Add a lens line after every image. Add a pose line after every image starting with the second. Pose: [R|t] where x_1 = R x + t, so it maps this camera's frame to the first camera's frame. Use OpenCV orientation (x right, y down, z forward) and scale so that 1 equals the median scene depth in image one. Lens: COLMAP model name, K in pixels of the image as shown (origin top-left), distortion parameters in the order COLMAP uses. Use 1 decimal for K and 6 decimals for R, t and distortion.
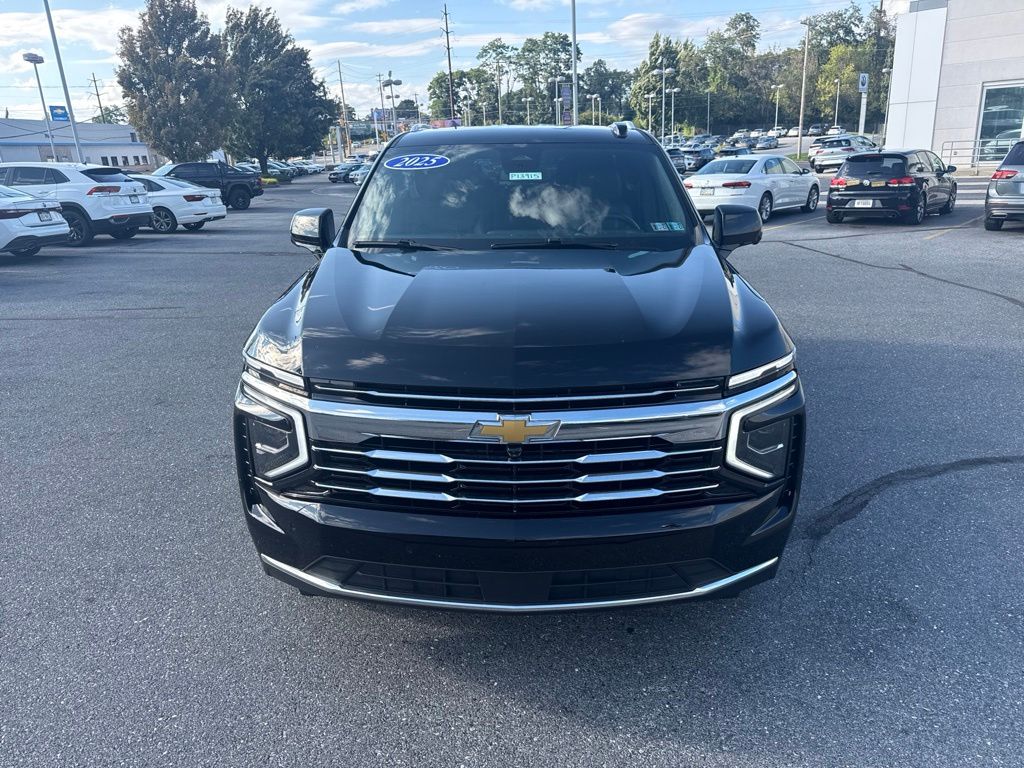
lens RADIAL K [[728.7, 0, 511.7], [0, 728.7, 393.0], [0, 0, 1]] dist [0.023024, -0.028945]
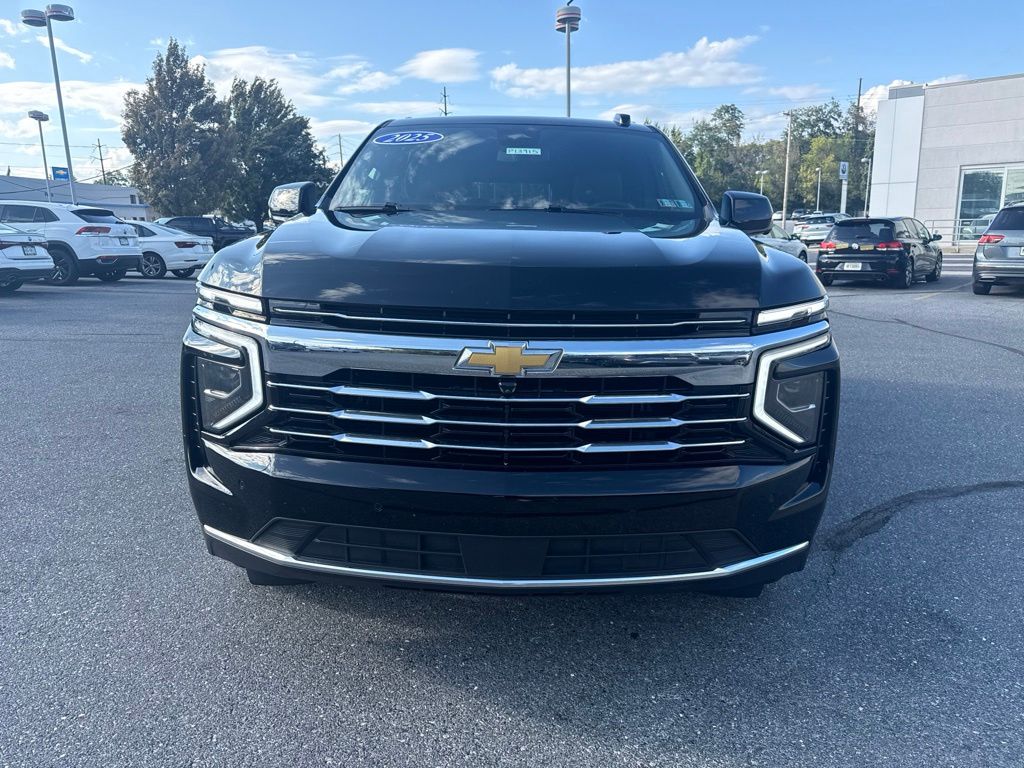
lens RADIAL K [[728.7, 0, 514.1], [0, 728.7, 391.7], [0, 0, 1]] dist [0.023024, -0.028945]
pose [[0.999424, 0.027832, 0.019396, -0.002720], [-0.025770, 0.994704, -0.099503, 0.099742], [-0.022063, 0.098946, 0.994848, 0.092901]]
